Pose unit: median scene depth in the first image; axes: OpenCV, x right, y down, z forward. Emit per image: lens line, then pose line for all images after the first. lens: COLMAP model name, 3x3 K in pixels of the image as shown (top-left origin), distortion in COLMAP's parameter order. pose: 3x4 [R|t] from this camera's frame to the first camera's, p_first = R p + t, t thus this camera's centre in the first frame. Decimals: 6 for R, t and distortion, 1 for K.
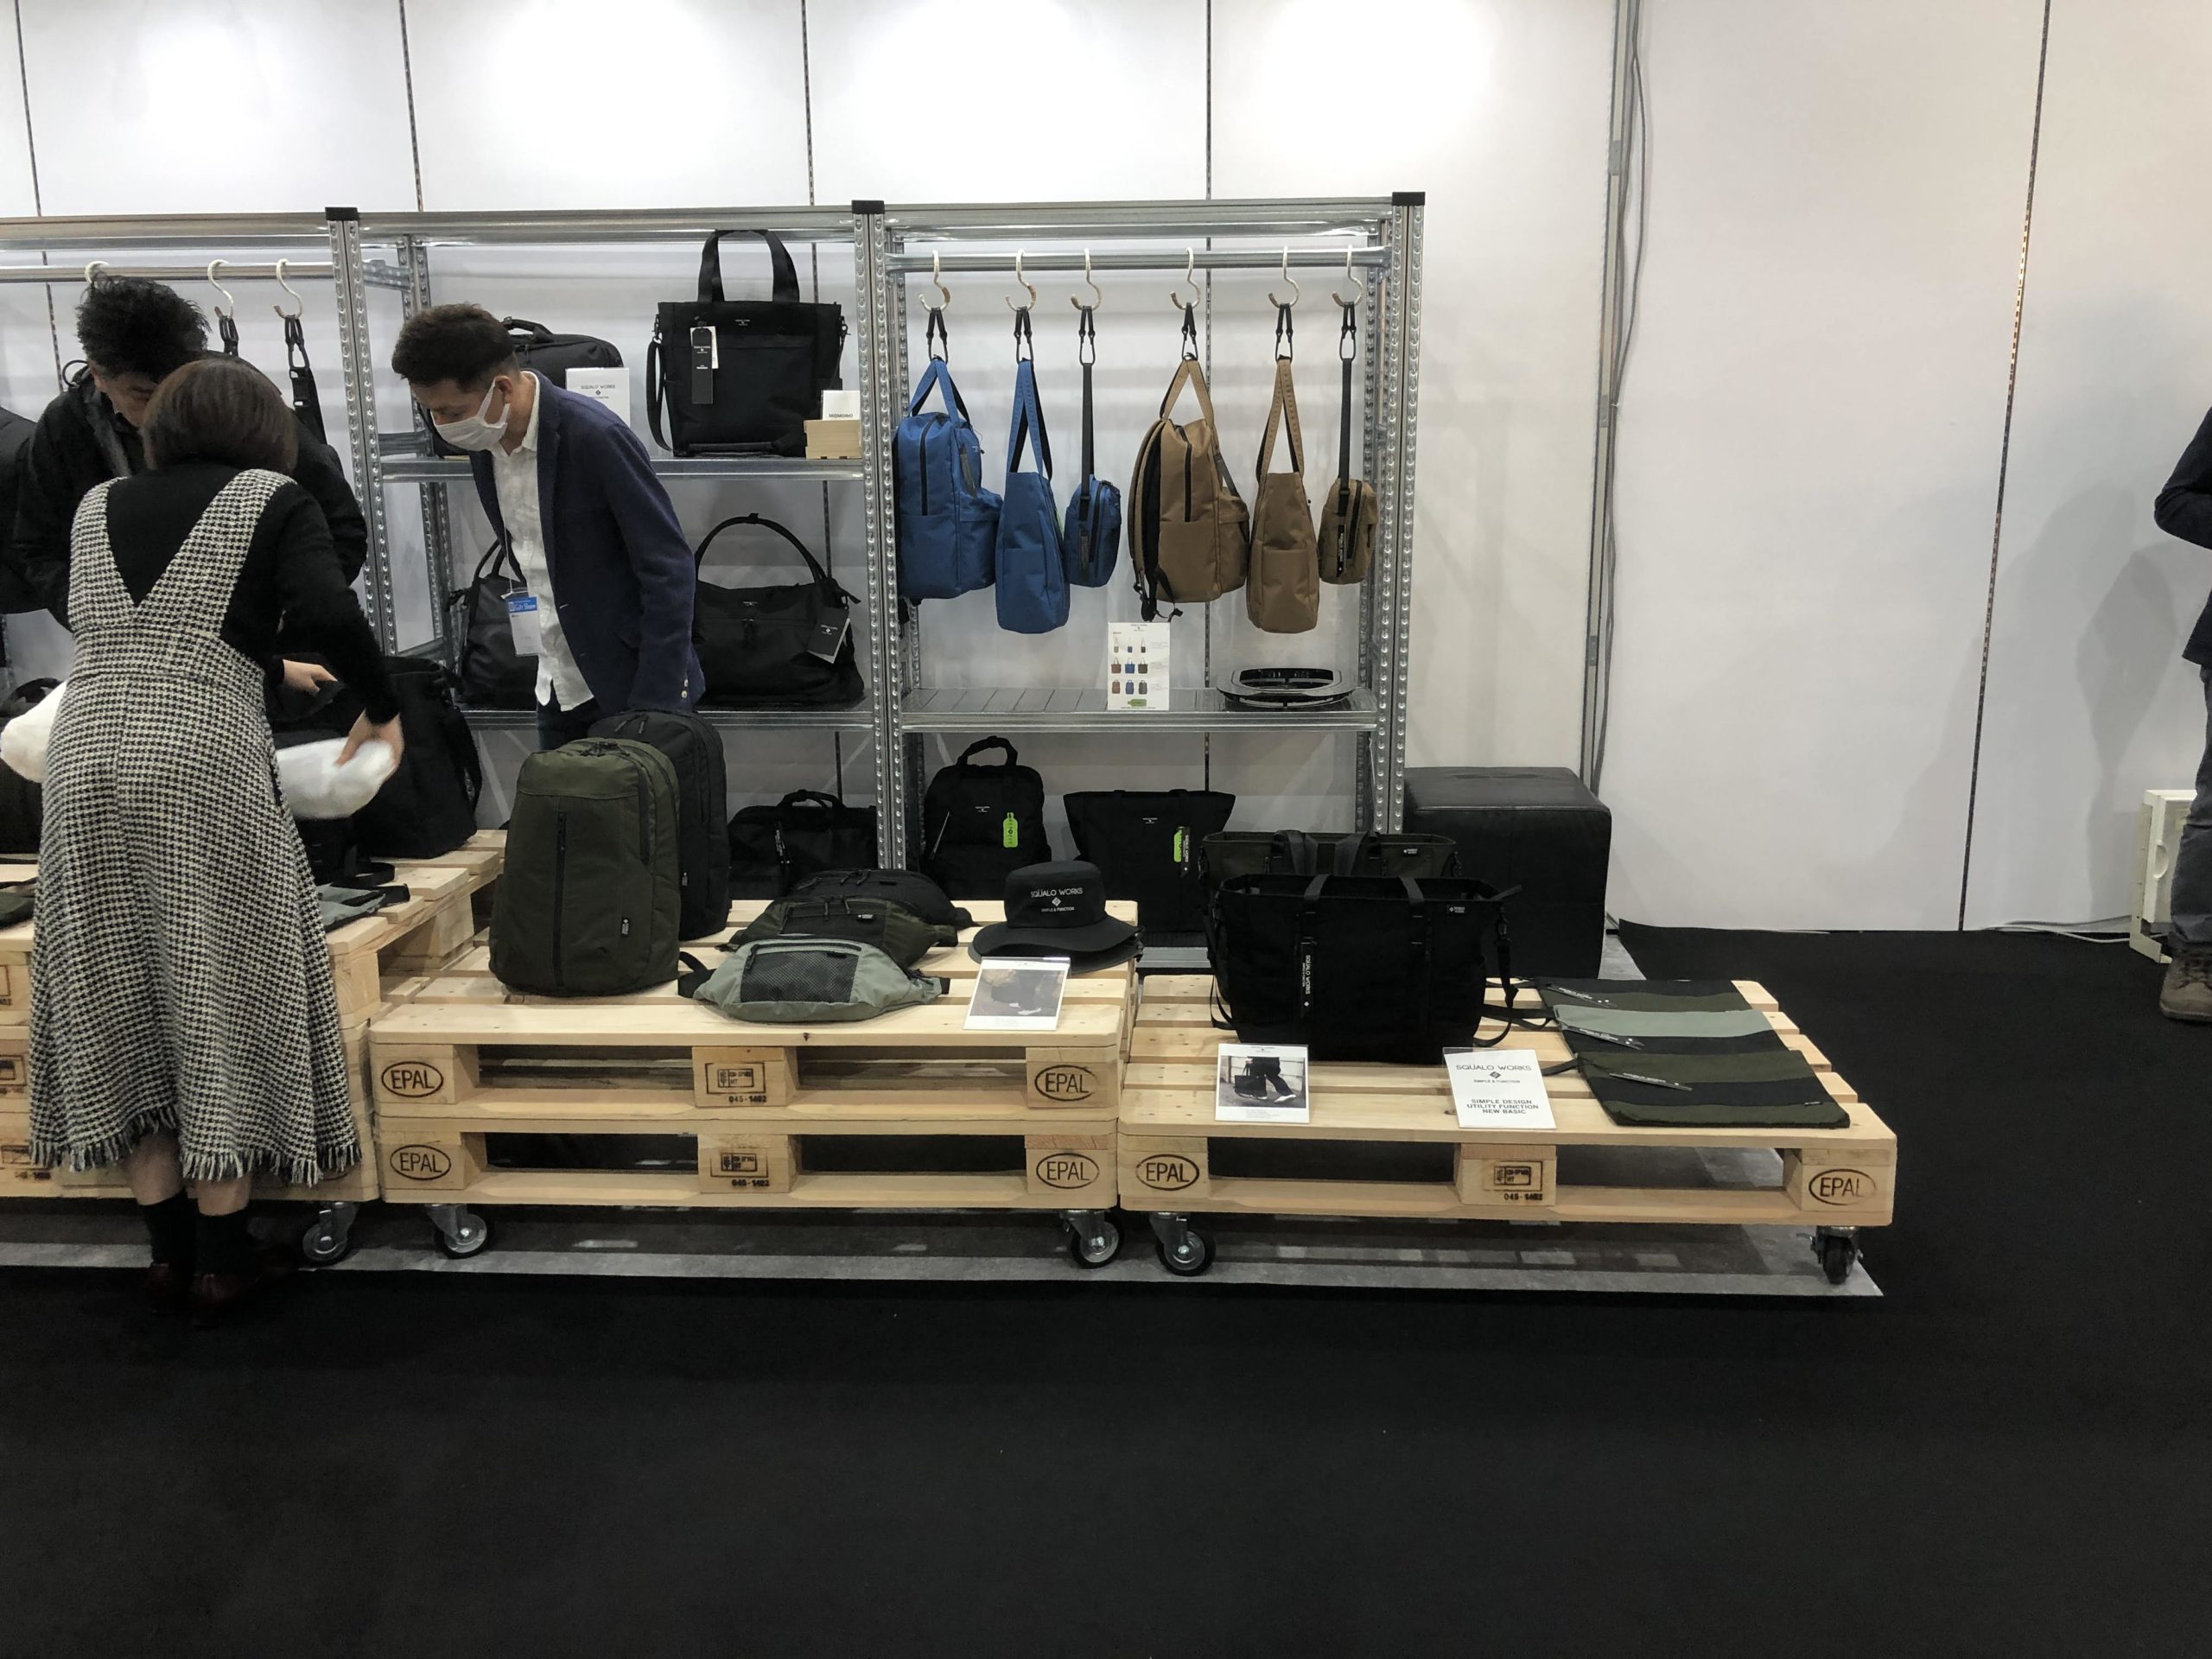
lens RADIAL K [[1770.7, 0, 1107.7], [0, 1770.7, 847.3], [0, 0, 1]] dist [0.072435, -0.224234]
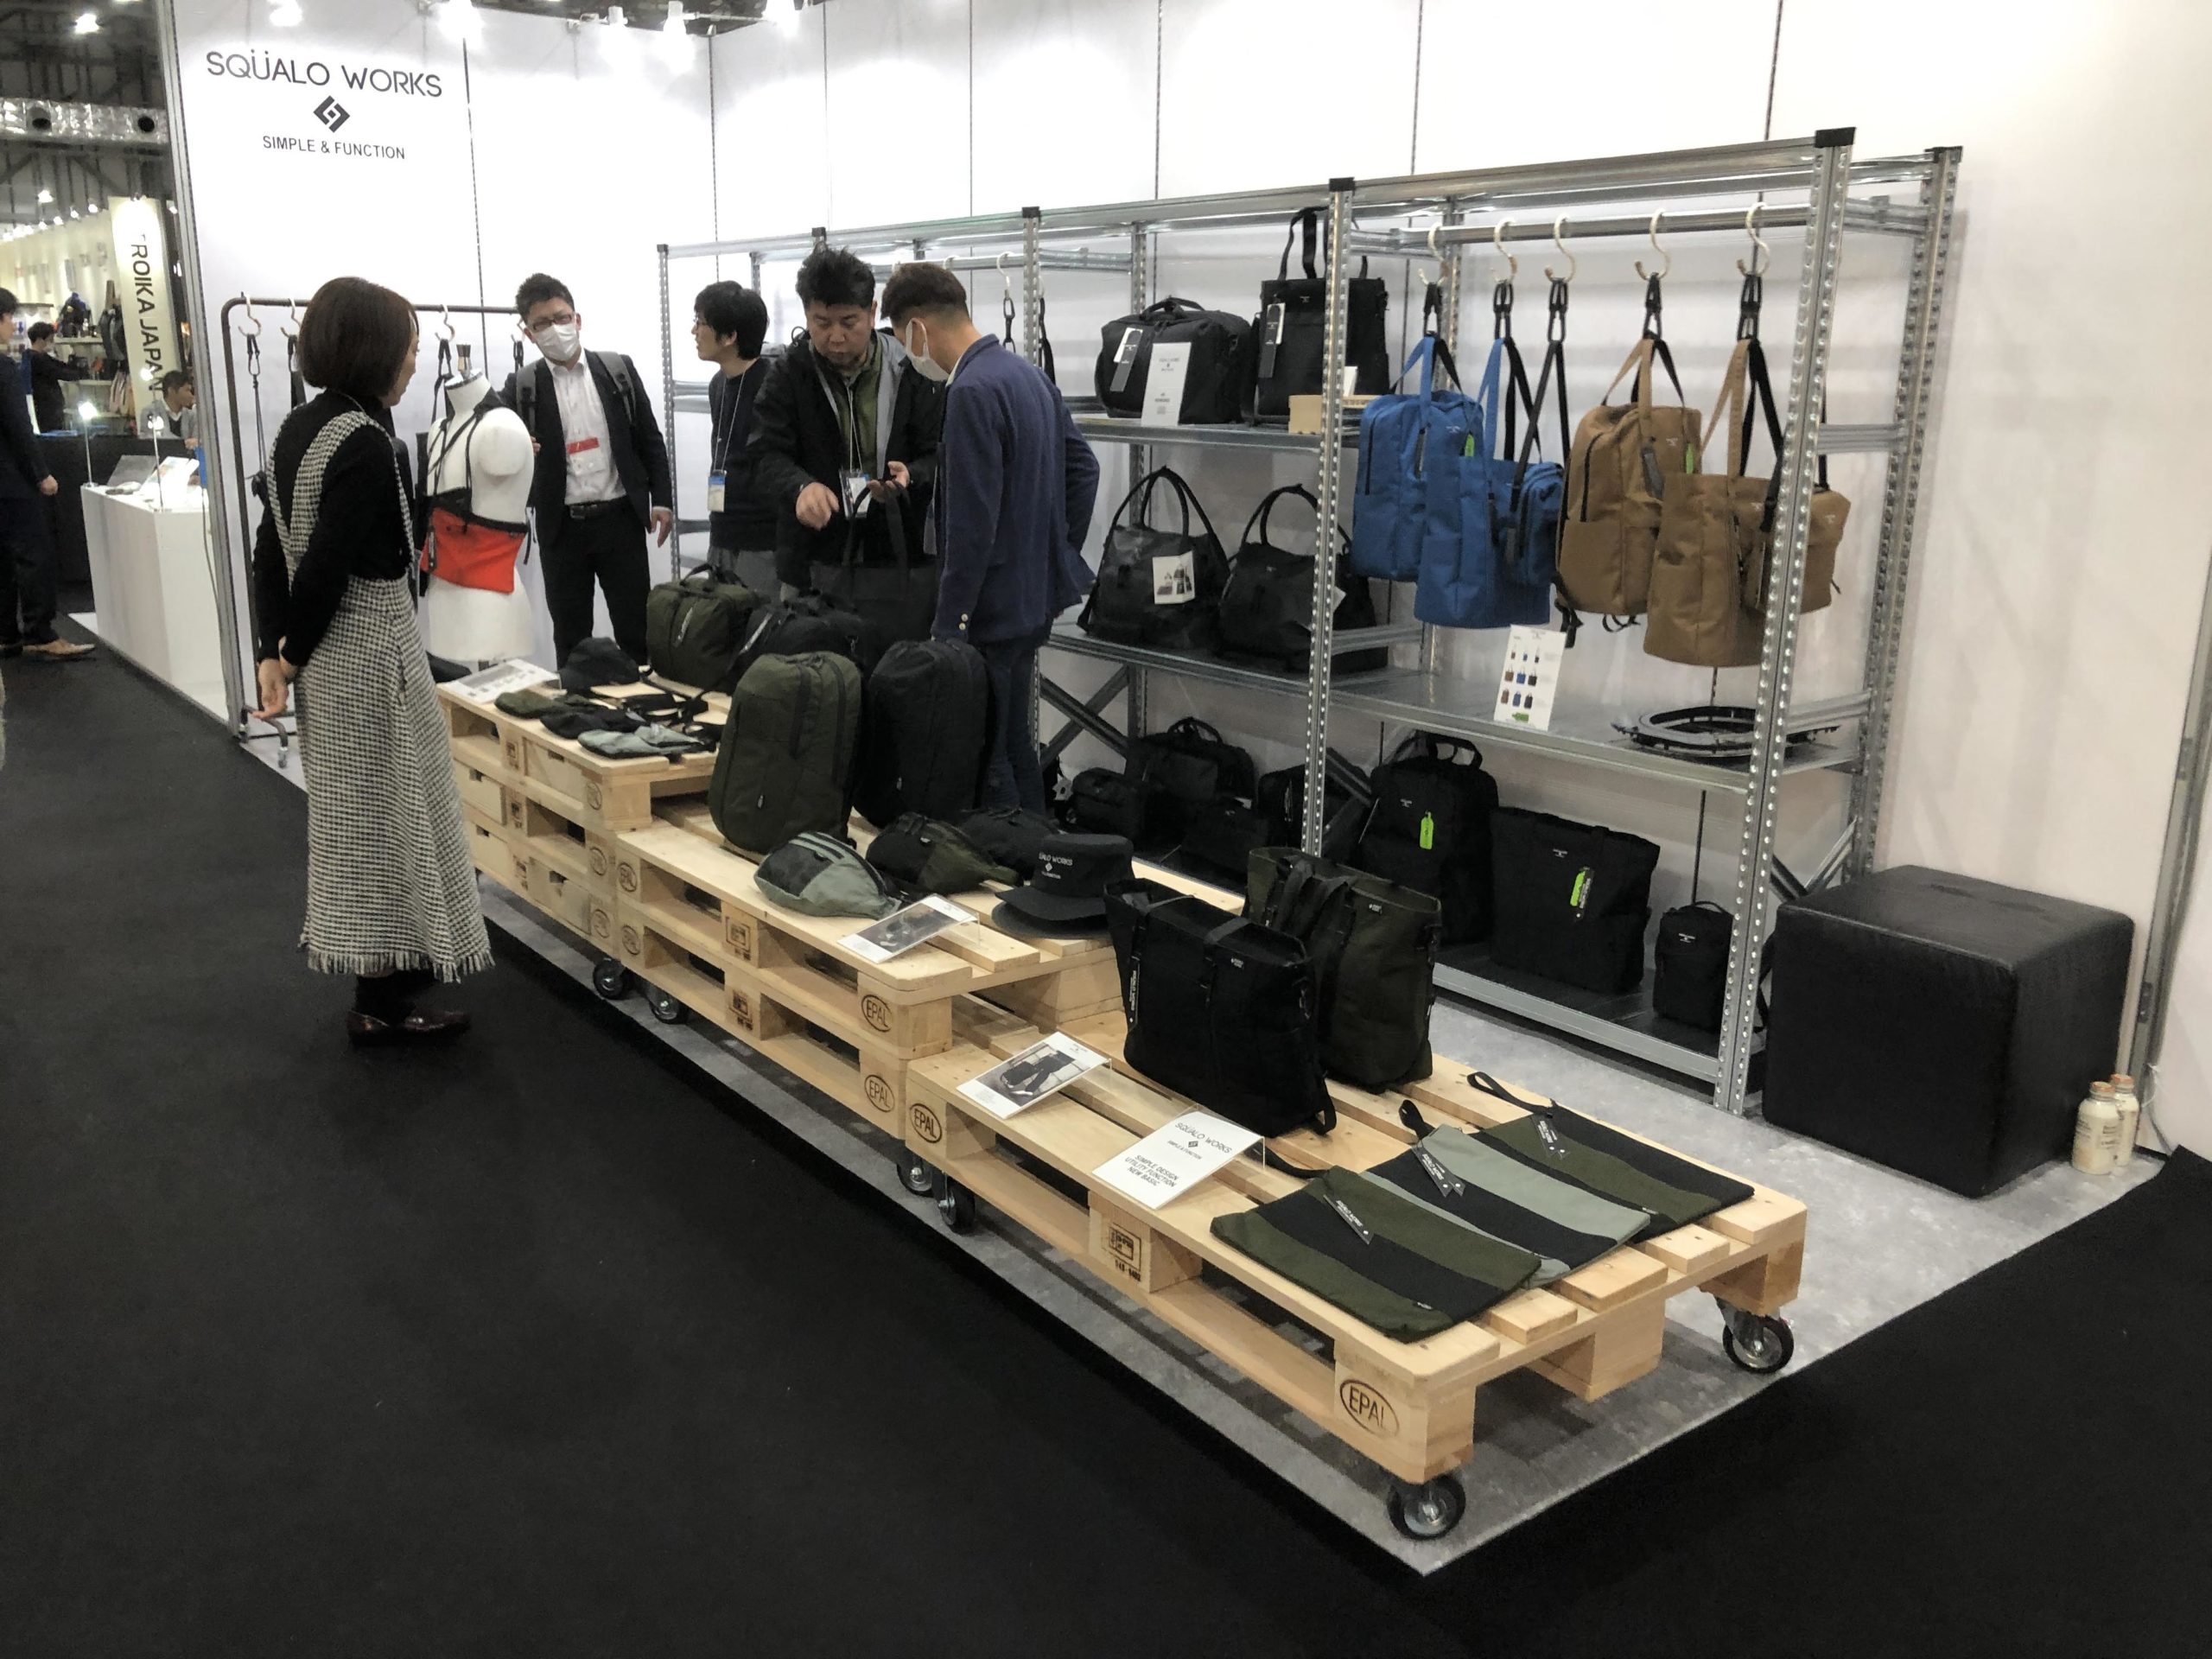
lens RADIAL K [[1834.1, 0, 1106.0], [0, 1834.1, 829.5], [0, 0, 1]] dist [0.002289, 0.003199]
pose [[0.638640, 0.204623, -0.741801, 0.586452], [-0.194940, 0.975572, 0.101278, -0.079257], [0.744404, 0.079926, 0.662929, 0.229690]]
